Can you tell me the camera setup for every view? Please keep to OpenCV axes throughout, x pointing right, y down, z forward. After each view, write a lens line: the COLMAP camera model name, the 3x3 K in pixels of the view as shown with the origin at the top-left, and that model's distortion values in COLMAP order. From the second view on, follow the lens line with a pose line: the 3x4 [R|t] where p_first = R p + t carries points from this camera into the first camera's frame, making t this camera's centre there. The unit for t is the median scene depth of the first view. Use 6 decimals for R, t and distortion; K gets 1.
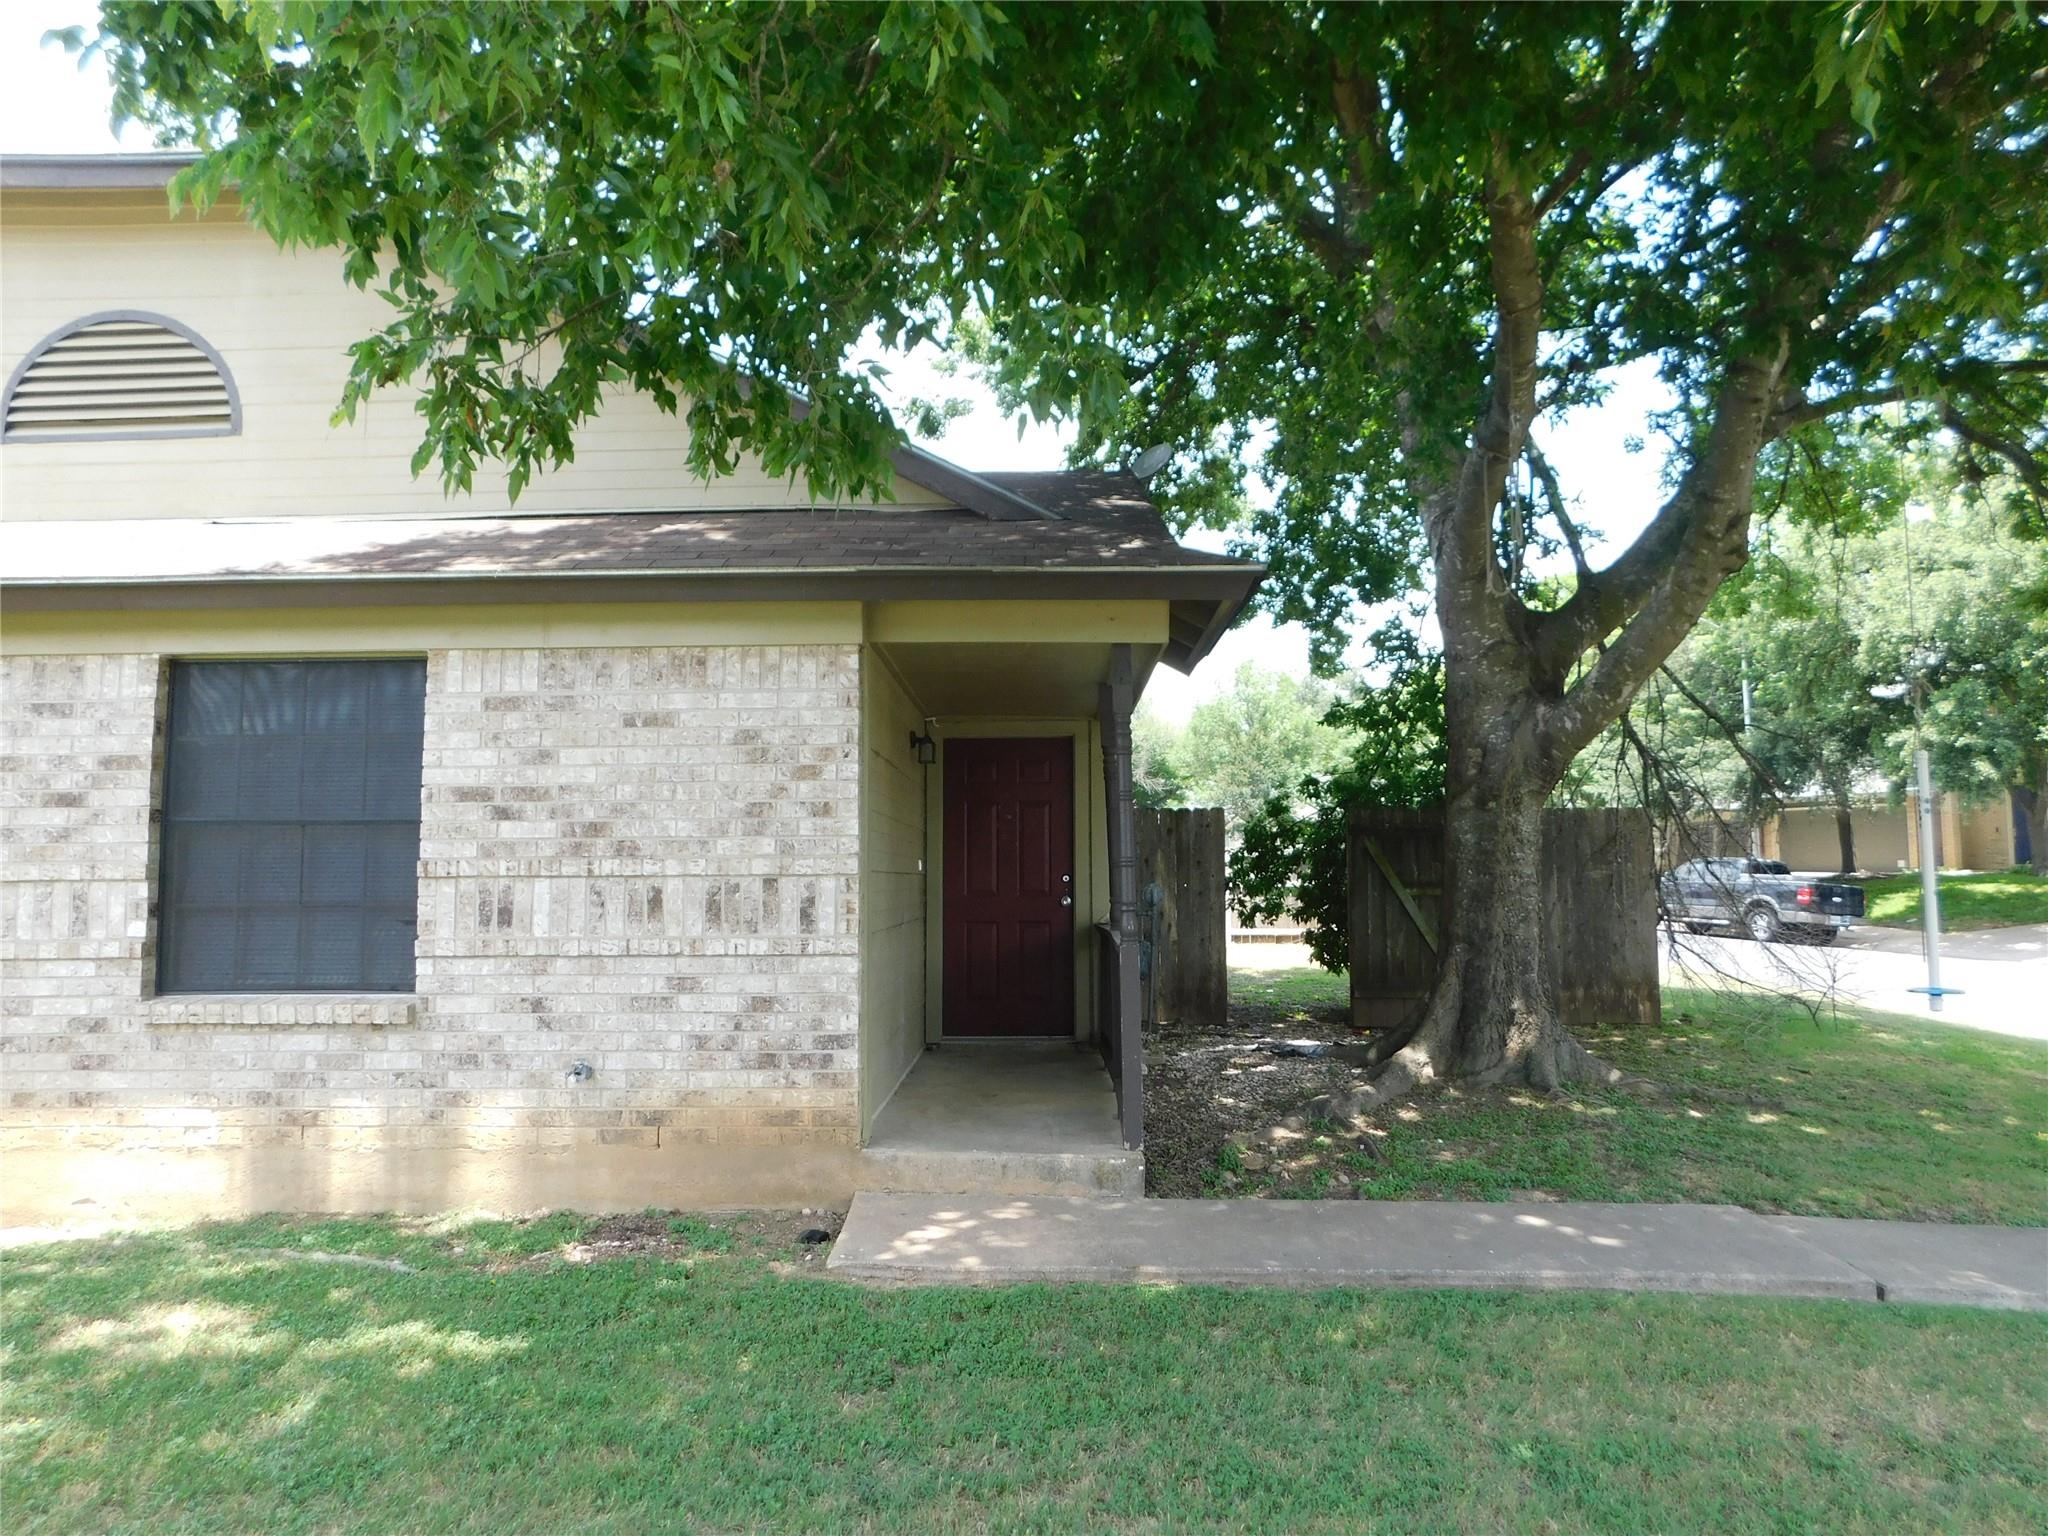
lens RADIAL K [[1390.4, 0, 1023.5], [0, 1390.4, 817.3], [0, 0, 1]] dist [-0.050051, 0.065576]
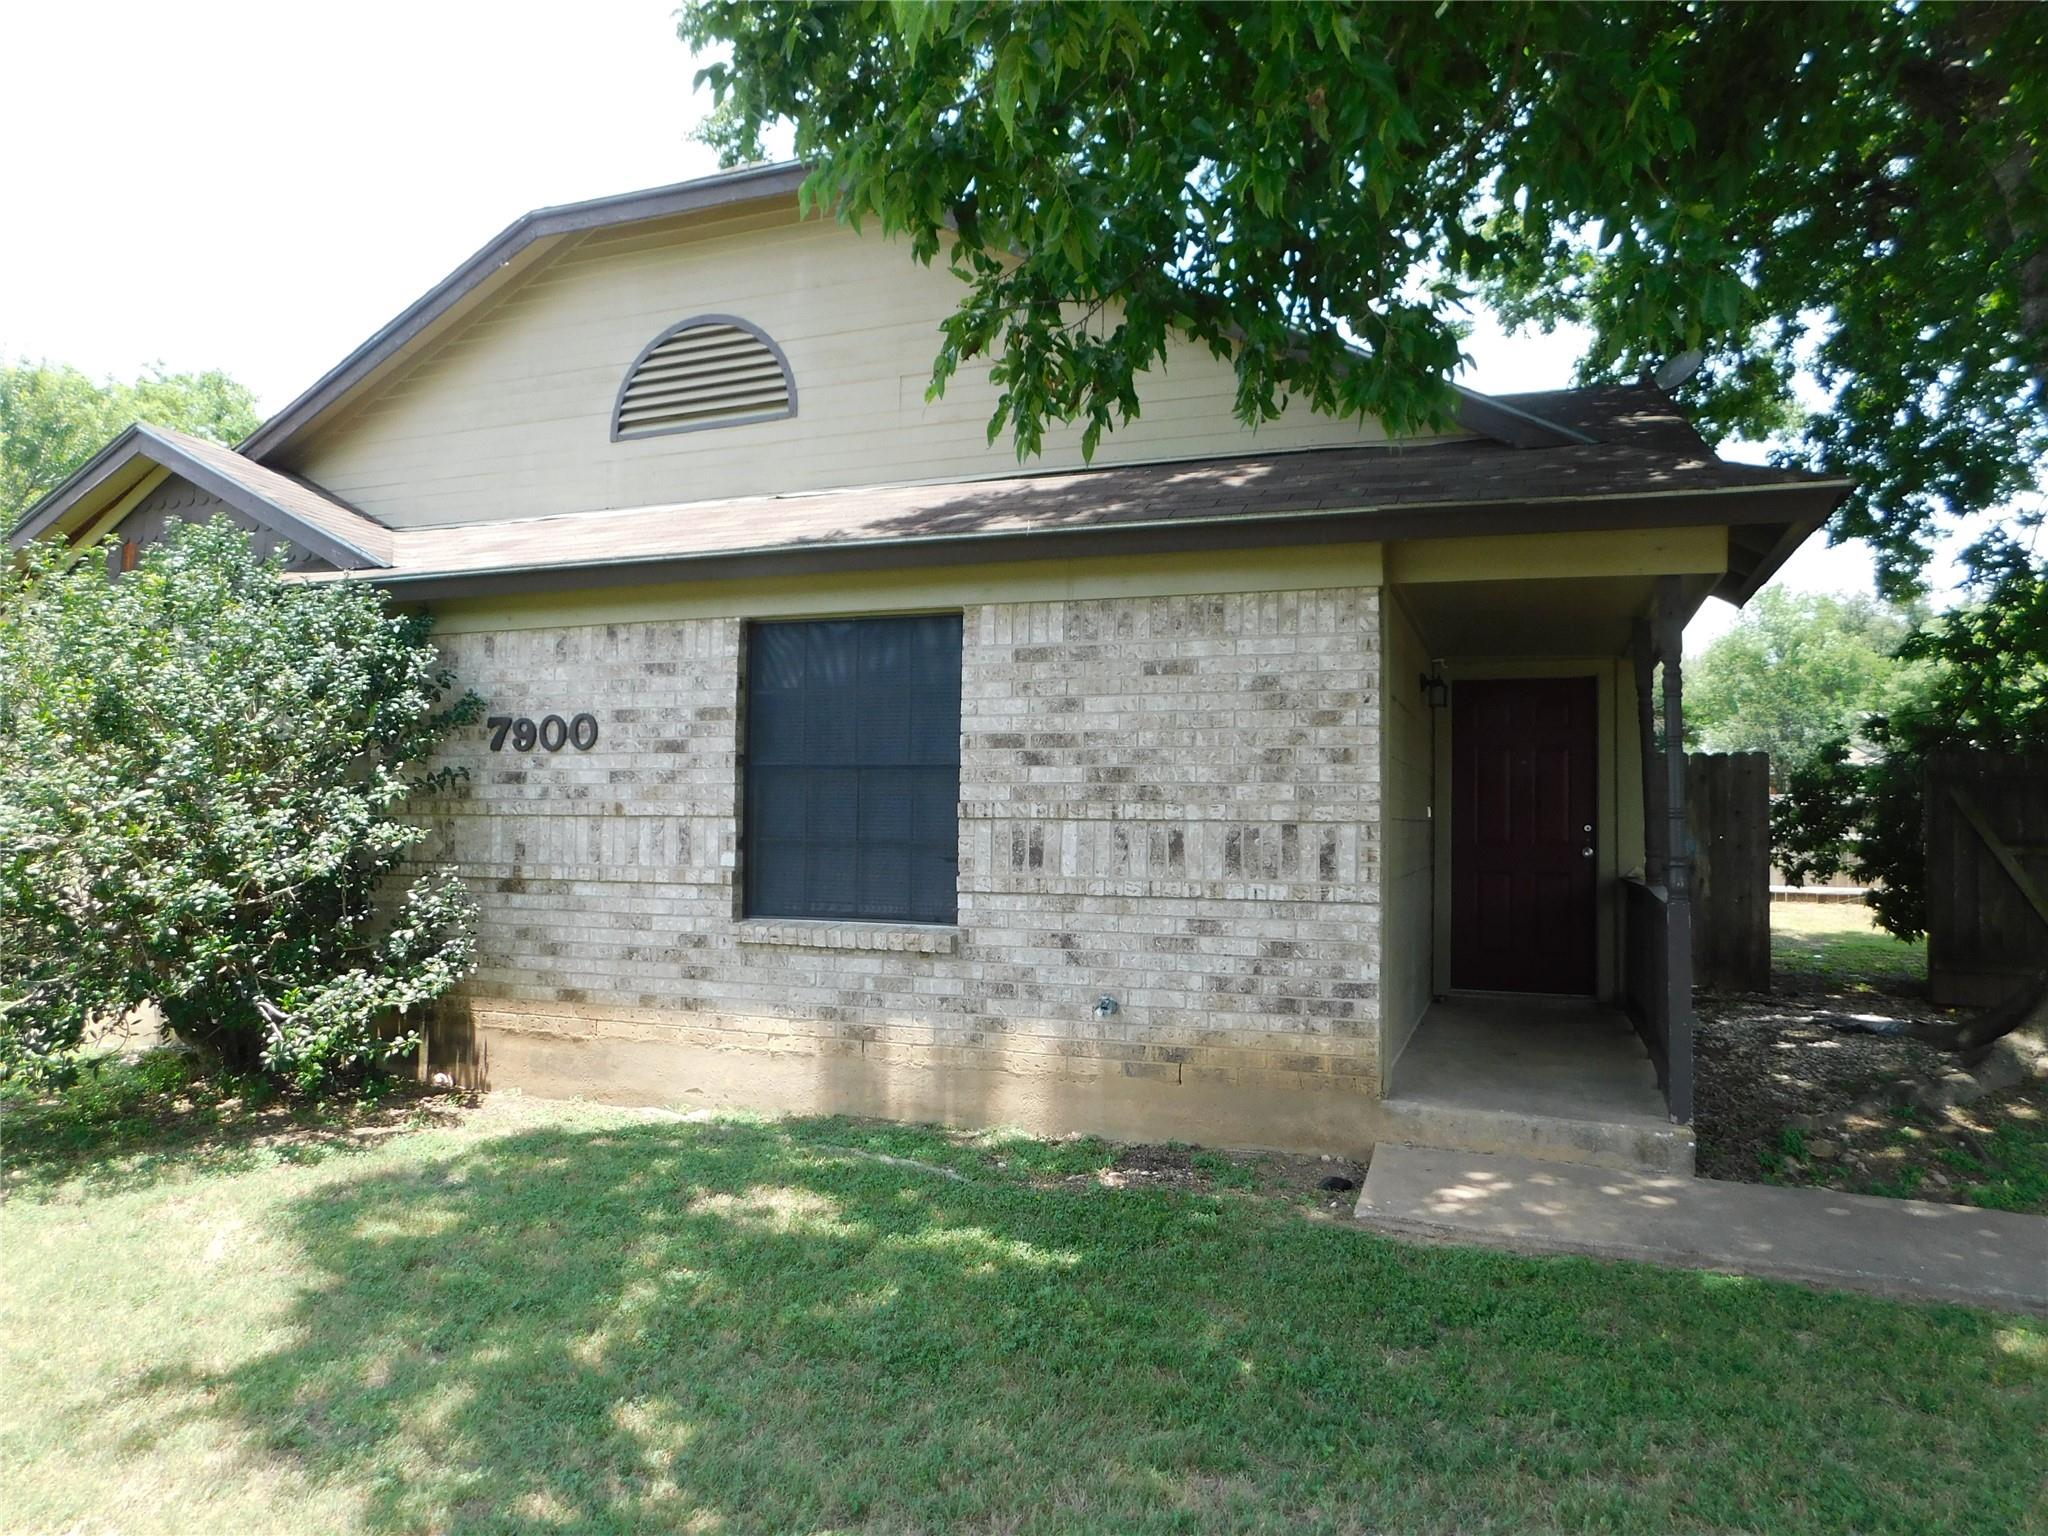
lens RADIAL K [[1339.6, 0, 904.0], [0, 1339.6, 815.8], [0, 0, 1]] dist [-0.040534, 0.038870]
pose [[0.943039, 0.017842, -0.332202, -0.129496], [-0.001512, 0.998780, 0.049352, -0.009910], [0.332678, -0.046039, 0.941916, 0.000739]]
